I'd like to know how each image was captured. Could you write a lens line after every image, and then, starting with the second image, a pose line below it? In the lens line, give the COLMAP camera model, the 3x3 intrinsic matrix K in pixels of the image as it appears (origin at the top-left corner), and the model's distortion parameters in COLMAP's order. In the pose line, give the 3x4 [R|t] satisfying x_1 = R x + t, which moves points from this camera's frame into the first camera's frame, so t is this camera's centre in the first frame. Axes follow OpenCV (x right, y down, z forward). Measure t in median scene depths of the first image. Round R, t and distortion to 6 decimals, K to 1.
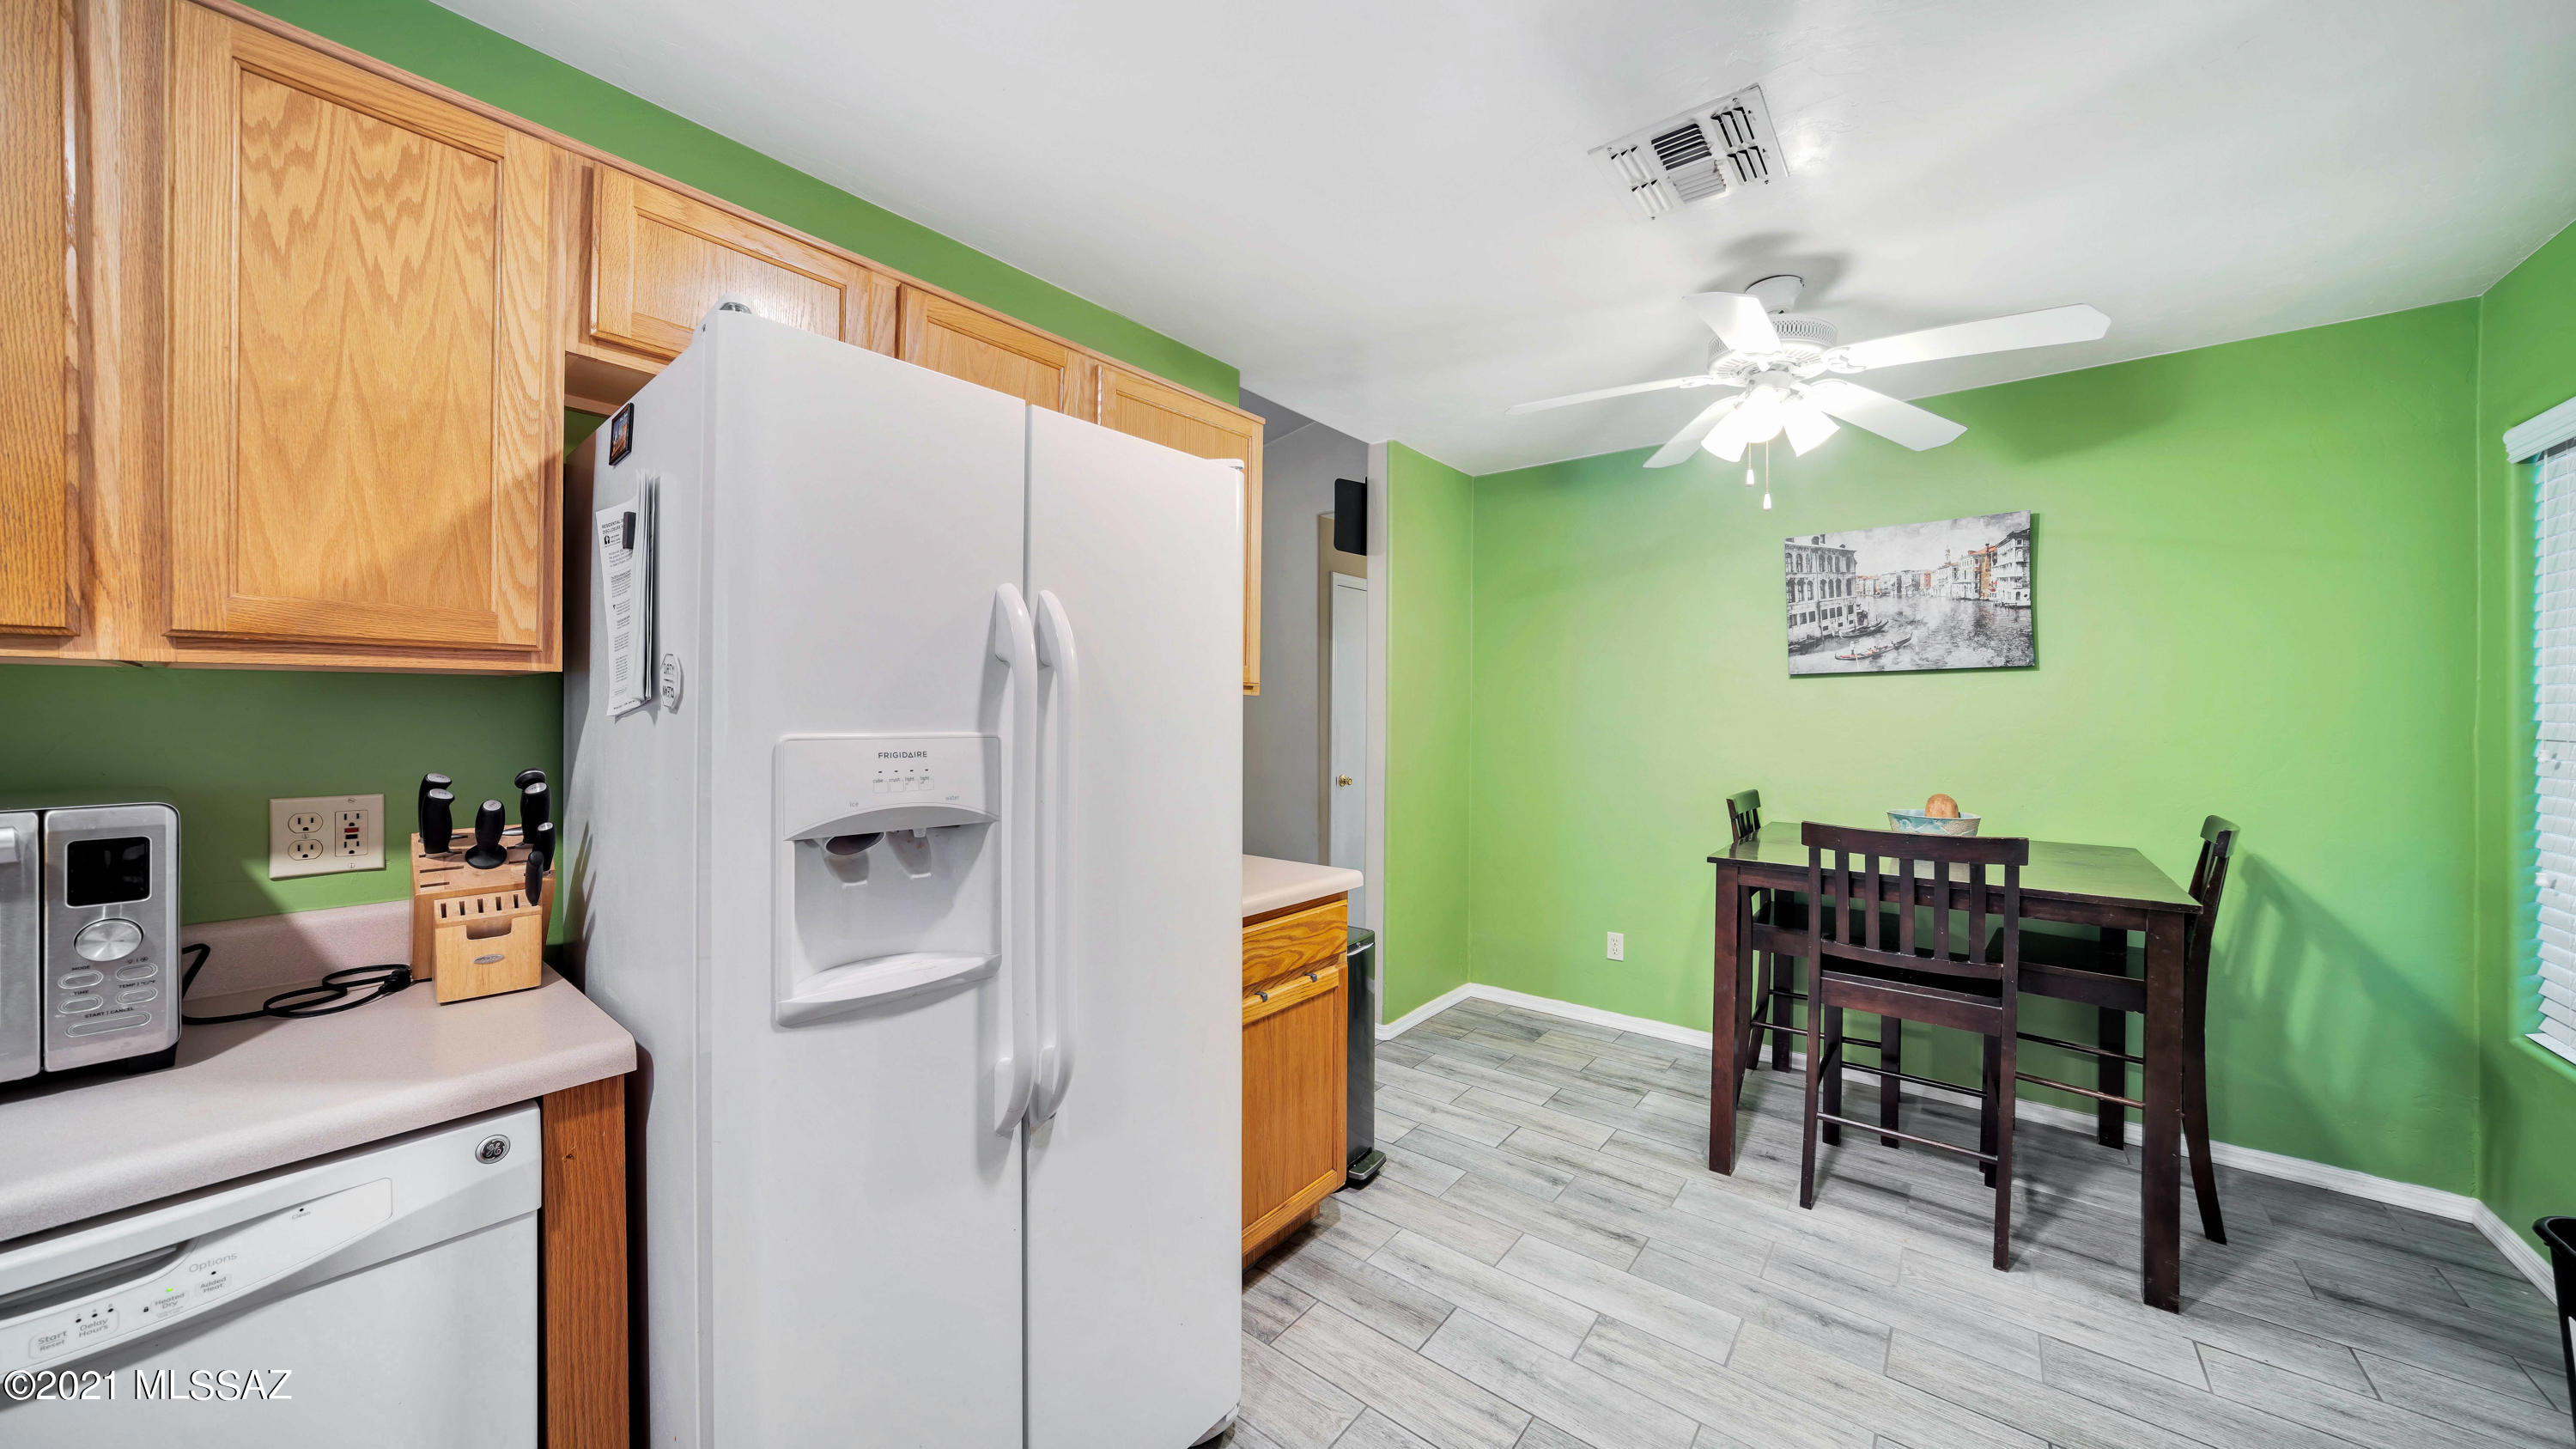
lens RADIAL K [[870.2, 0, 1280.9], [0, 870.2, 711.5], [0, 0, 1]] dist [-0.008608, 0.000271]
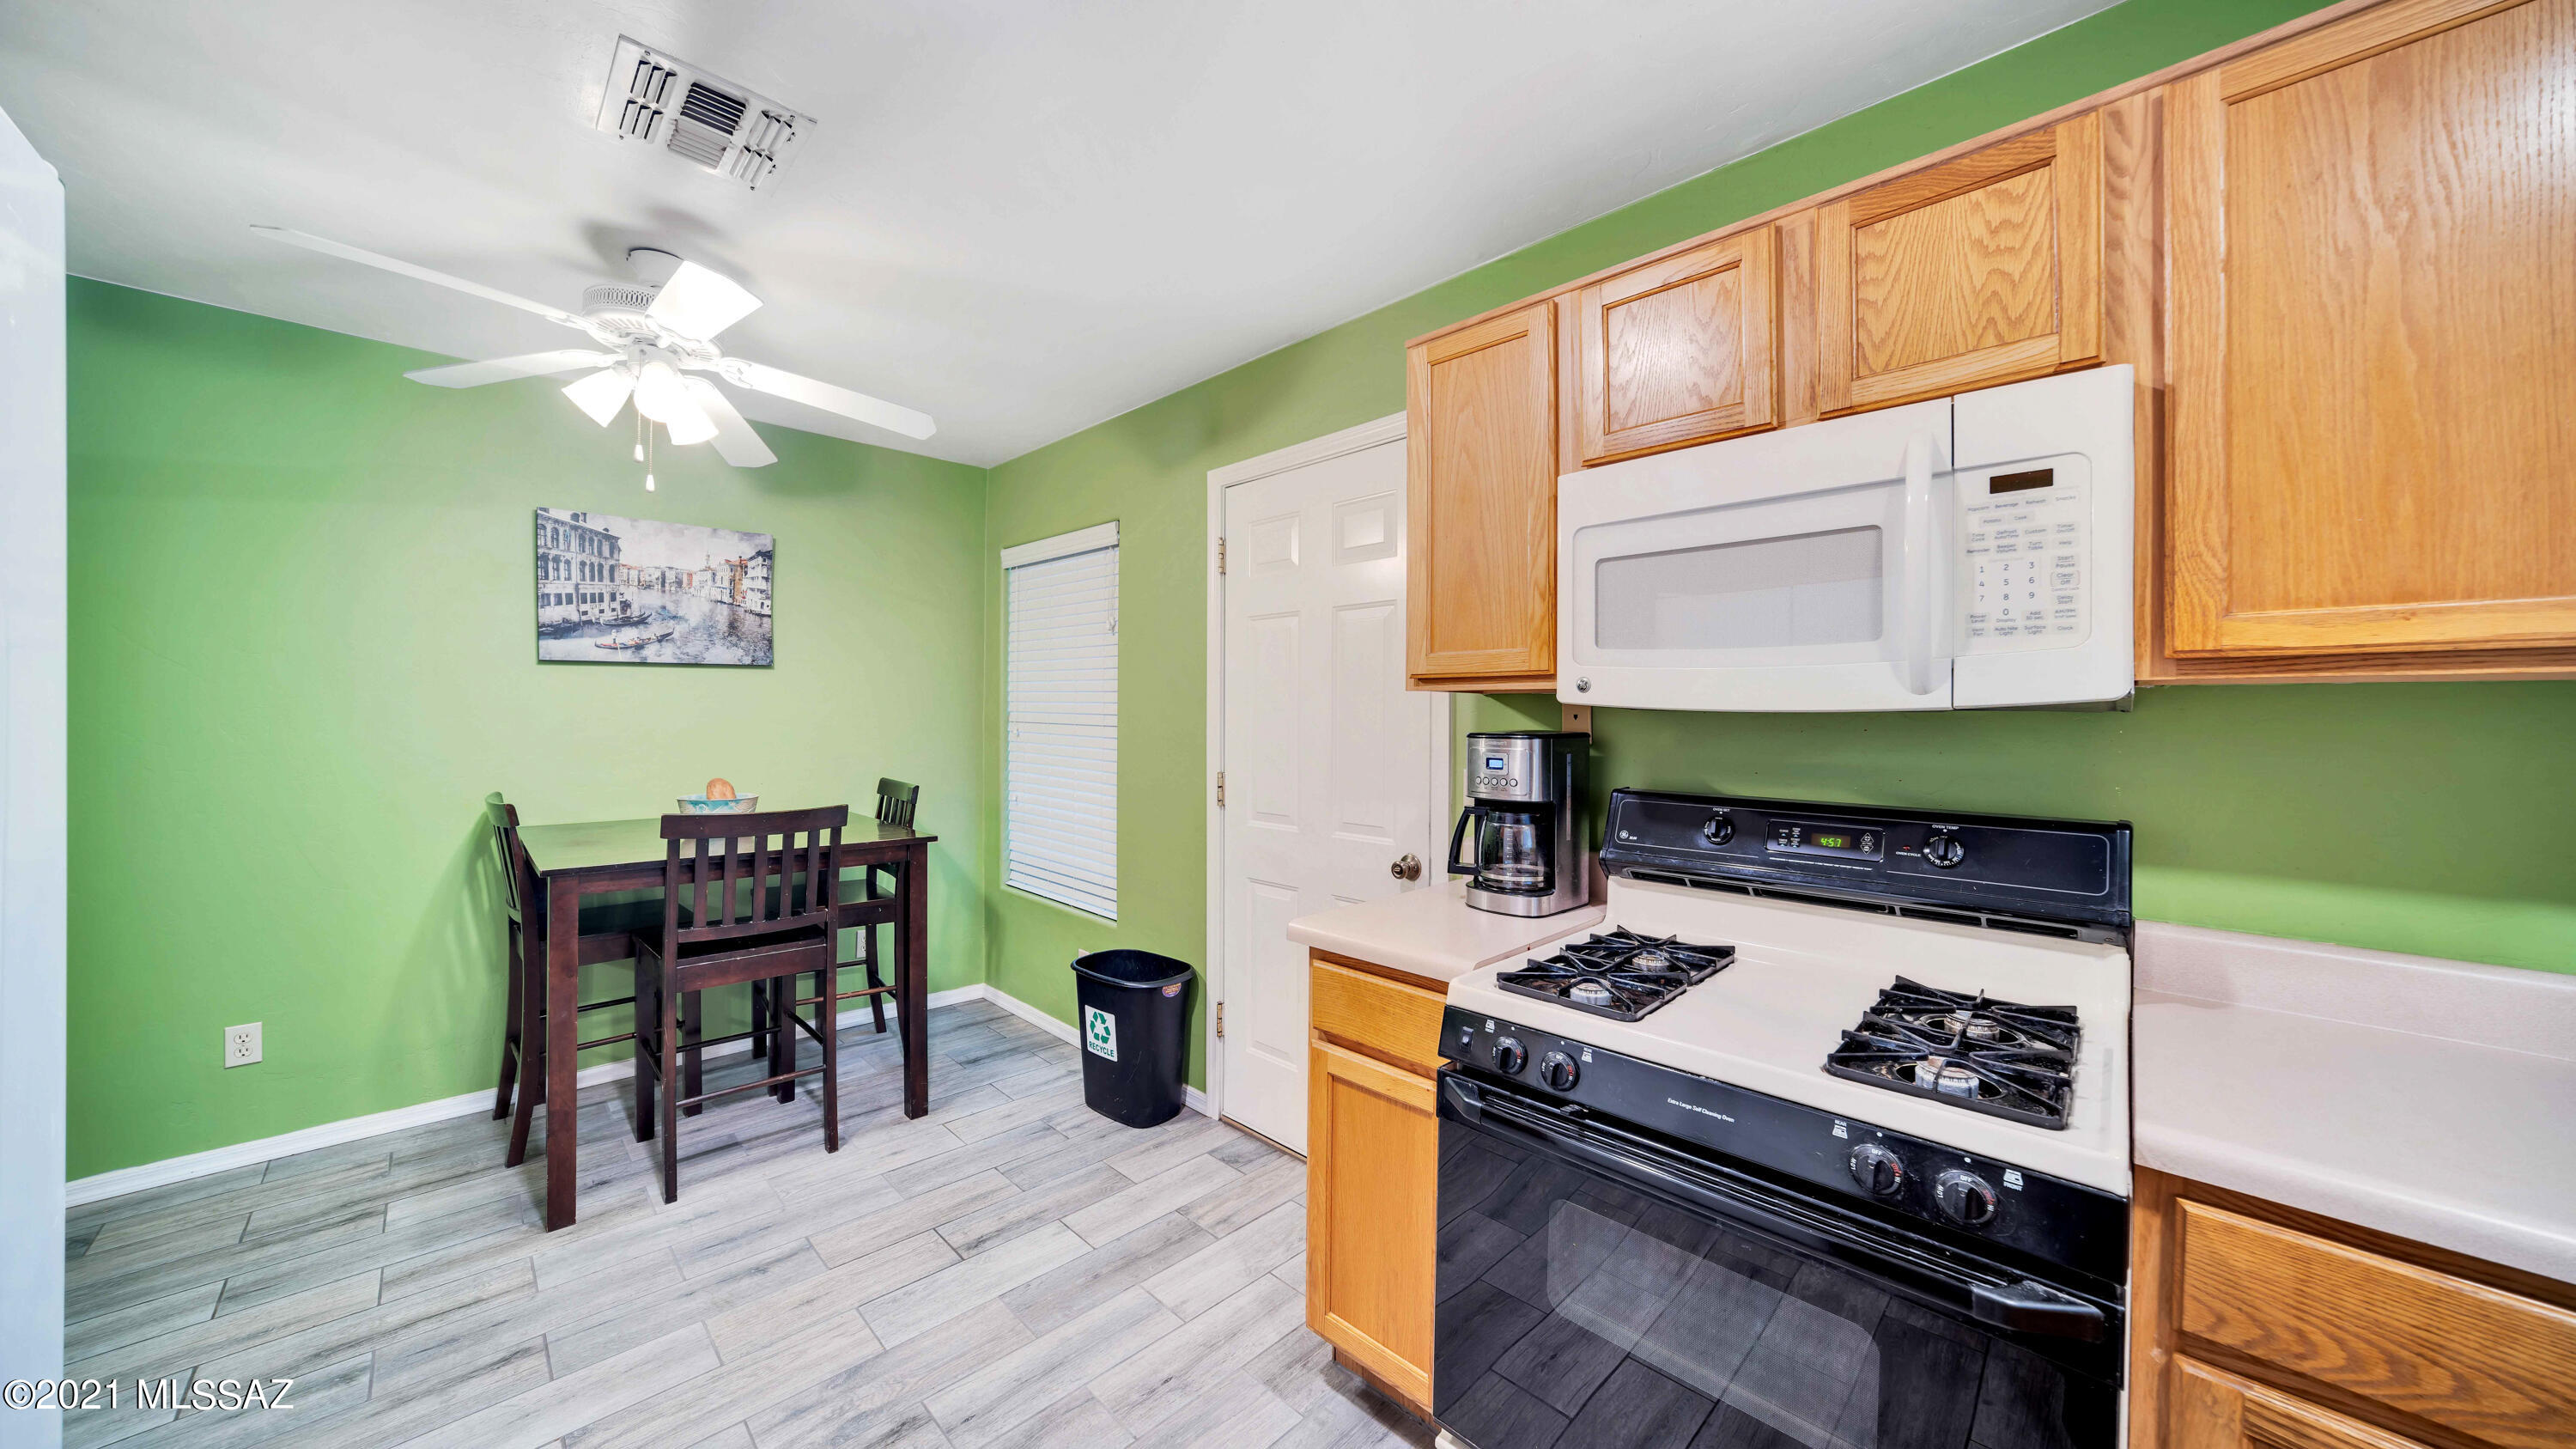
lens RADIAL K [[870.2, 0, 1280.9], [0, 870.2, 711.5], [0, 0, 1]] dist [-0.008608, 0.000271]
pose [[0.110040, -0.003672, 0.993920, -0.253030], [-0.011281, 0.999924, 0.004943, -0.002990], [-0.993863, -0.011757, 0.109990, 0.167798]]
